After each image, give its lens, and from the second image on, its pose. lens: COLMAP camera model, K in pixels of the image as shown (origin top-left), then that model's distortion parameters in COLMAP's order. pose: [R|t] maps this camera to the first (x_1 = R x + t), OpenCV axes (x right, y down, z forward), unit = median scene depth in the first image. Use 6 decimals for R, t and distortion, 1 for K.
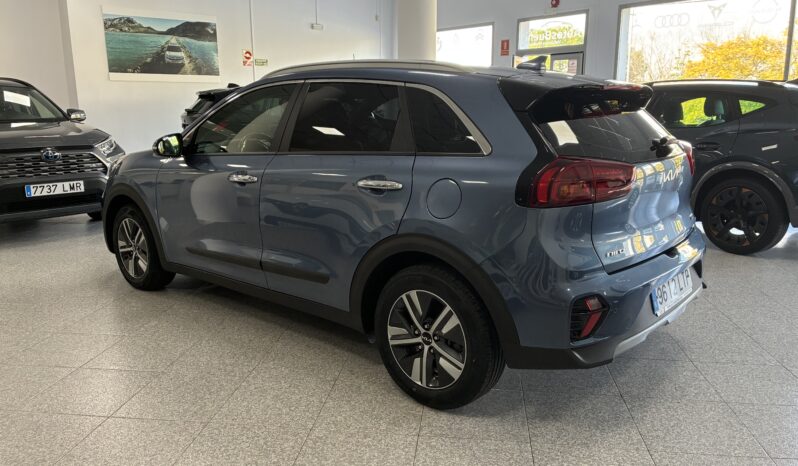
lens RADIAL K [[601.4, 0, 399.0], [0, 601.4, 233.0], [0, 0, 1]] dist [0.012642, 0.002551]
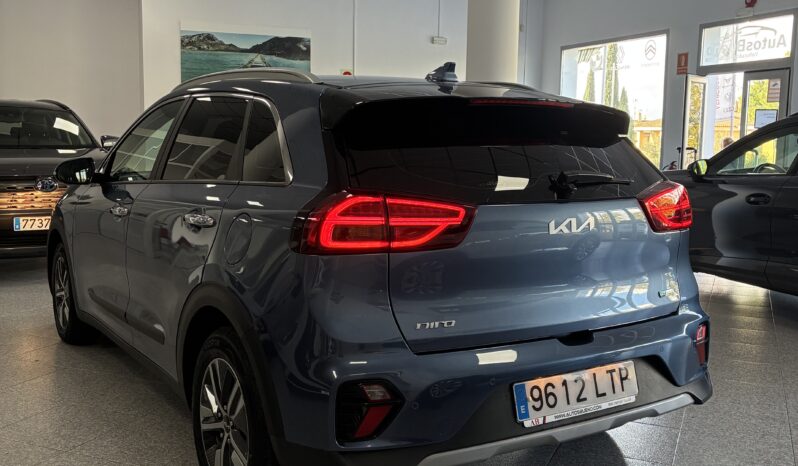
lens RADIAL K [[798.9, 0, 399.0], [0, 798.9, 233.0], [0, 0, 1]] dist [0.002775, -0.001869]
pose [[0.960871, 0.047841, -0.272833, 0.132234], [-0.074558, 0.993290, -0.088407, 0.002714], [0.266773, 0.105289, 0.957991, 0.019461]]
